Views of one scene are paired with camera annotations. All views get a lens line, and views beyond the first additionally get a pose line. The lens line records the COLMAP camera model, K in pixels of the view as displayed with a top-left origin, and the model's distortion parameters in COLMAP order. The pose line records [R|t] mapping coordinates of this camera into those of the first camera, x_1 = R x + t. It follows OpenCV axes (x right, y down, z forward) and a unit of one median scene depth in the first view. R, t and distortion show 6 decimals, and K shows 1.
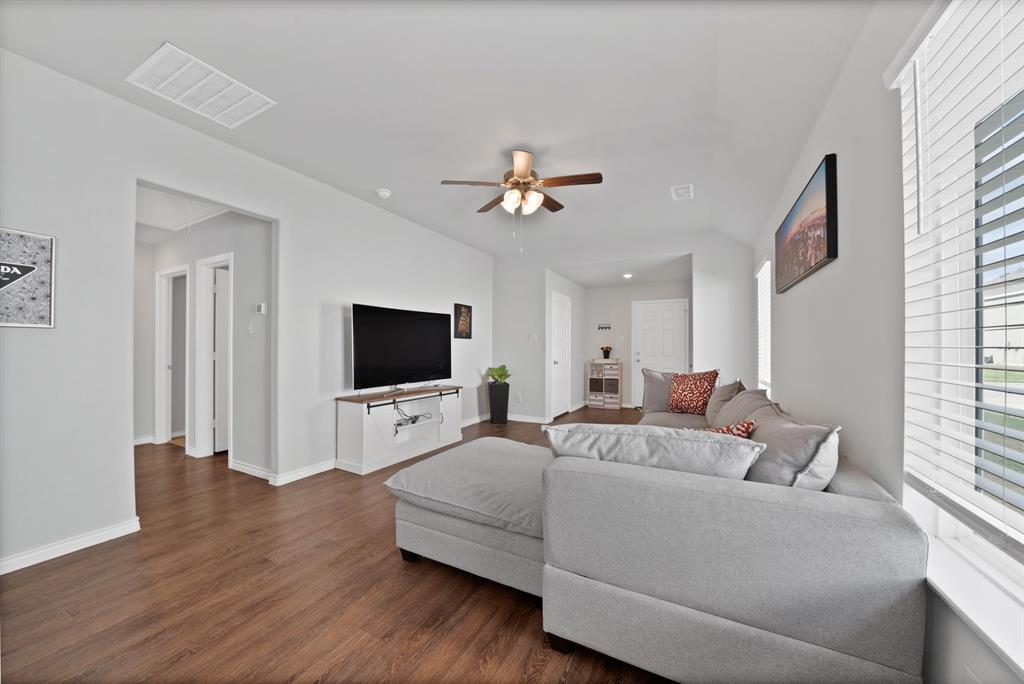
lens RADIAL K [[371.5, 0, 498.7], [0, 371.5, 345.6], [0, 0, 1]] dist [-0.018455, 0.000385]
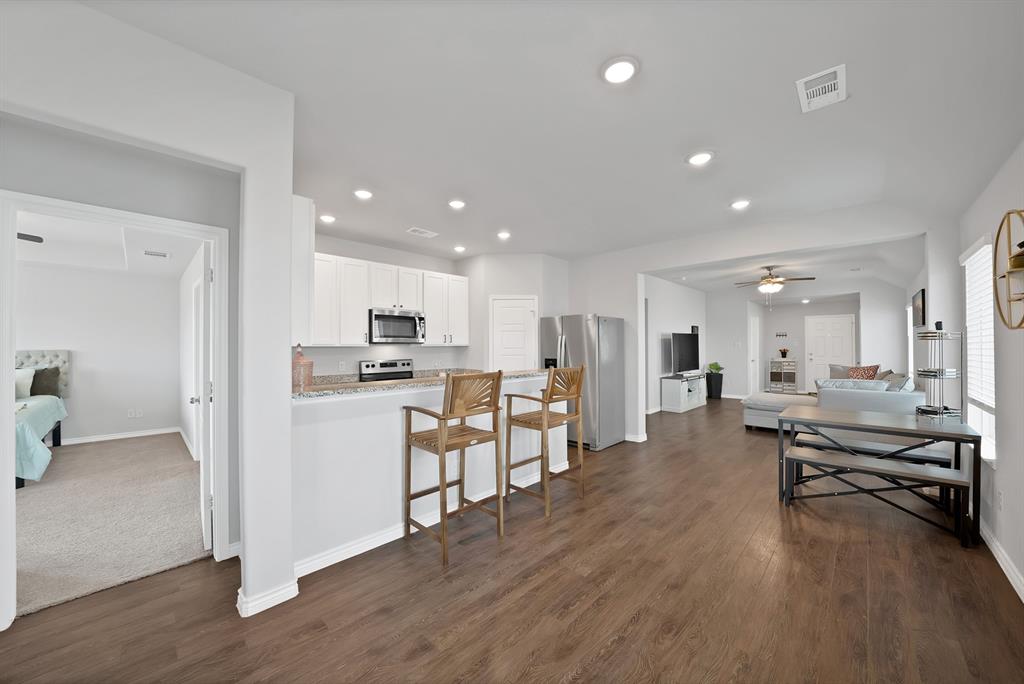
lens RADIAL K [[371.5, 0, 498.7], [0, 371.5, 345.6], [0, 0, 1]] dist [-0.018455, 0.000385]
pose [[0.959726, -0.011484, -0.280704, -0.452041], [0.012539, 0.999919, 0.001964, -0.034908], [0.280659, -0.005405, 0.959792, -0.805755]]
